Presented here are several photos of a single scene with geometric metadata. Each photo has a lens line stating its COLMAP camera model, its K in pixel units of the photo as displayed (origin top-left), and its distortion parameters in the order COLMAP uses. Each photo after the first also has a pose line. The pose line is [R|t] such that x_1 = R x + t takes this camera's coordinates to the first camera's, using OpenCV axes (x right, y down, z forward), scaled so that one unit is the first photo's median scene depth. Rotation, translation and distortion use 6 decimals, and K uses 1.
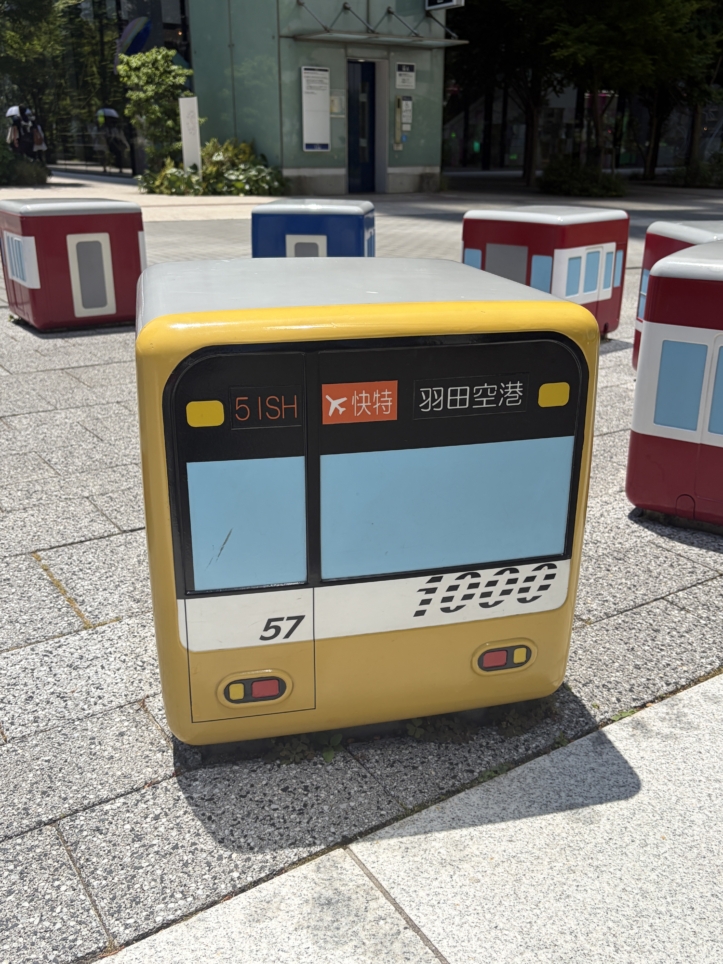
lens RADIAL K [[887.0, 0, 361.5], [0, 887.0, 482.0], [0, 0, 1]] dist [0.010983, 0.016750]
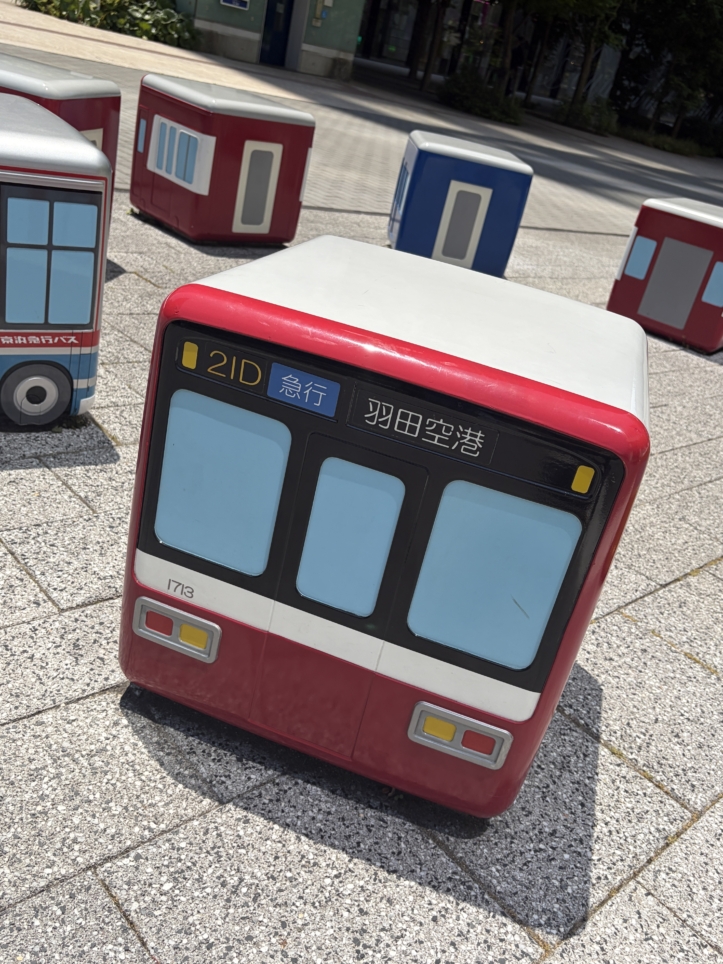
lens RADIAL K [[887.0, 0, 361.5], [0, 887.0, 482.0], [0, 0, 1]] dist [0.010983, 0.016750]
pose [[0.962759, 0.112810, 0.245703, -1.287142], [-0.143907, 0.983179, 0.112473, -0.185223], [-0.228882, -0.143643, 0.962798, 0.205414]]
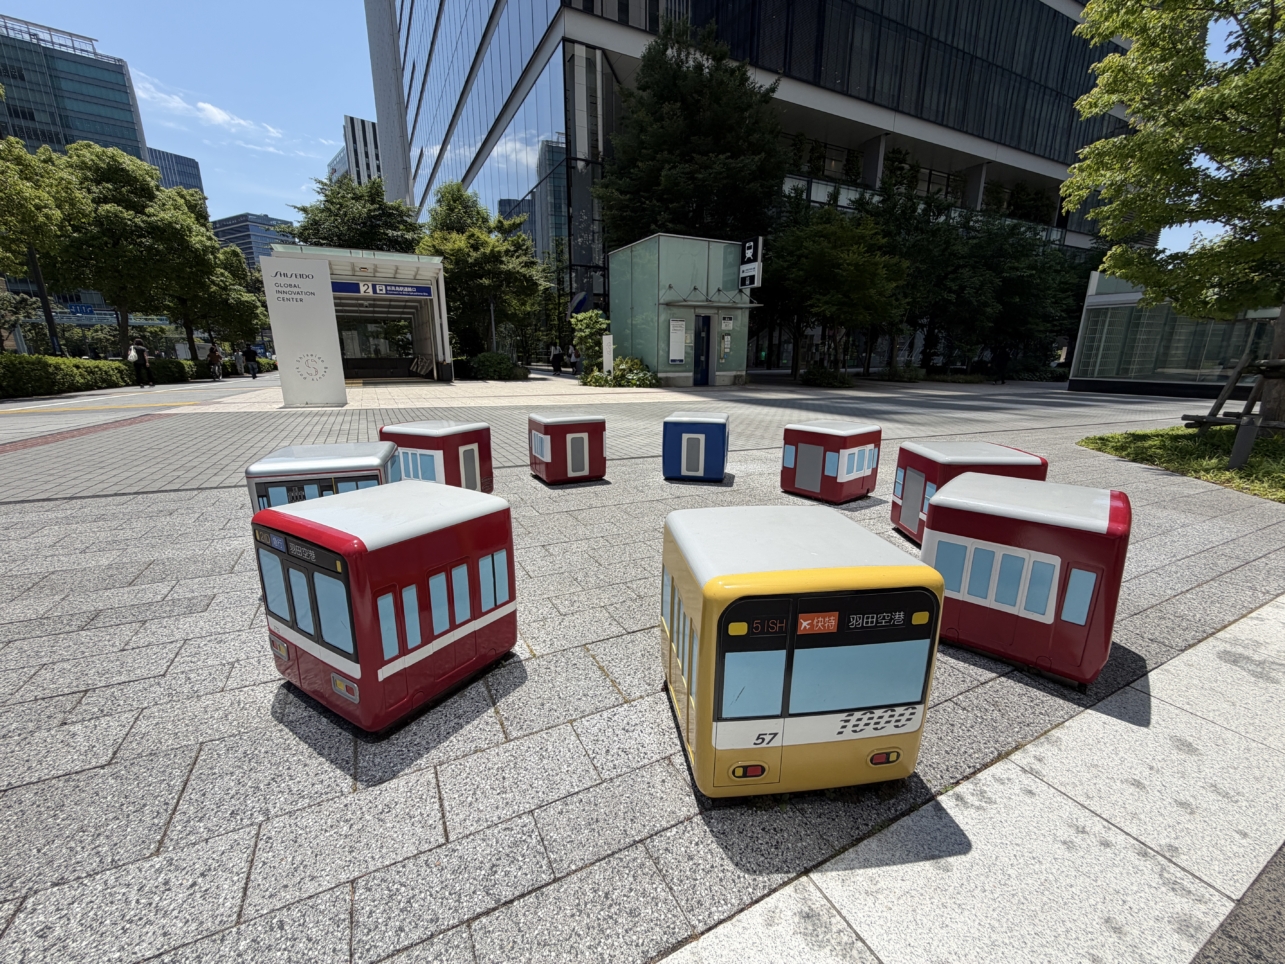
lens RADIAL K [[511.7, 0, 637.5], [0, 511.7, 487.0], [0, 0, 1]] dist [0.001369, -0.000020]
pose [[0.994373, 0.026161, -0.102650, -0.227795], [-0.036617, 0.994178, -0.101339, -0.207647], [0.099402, 0.104528, 0.989542, -0.110804]]
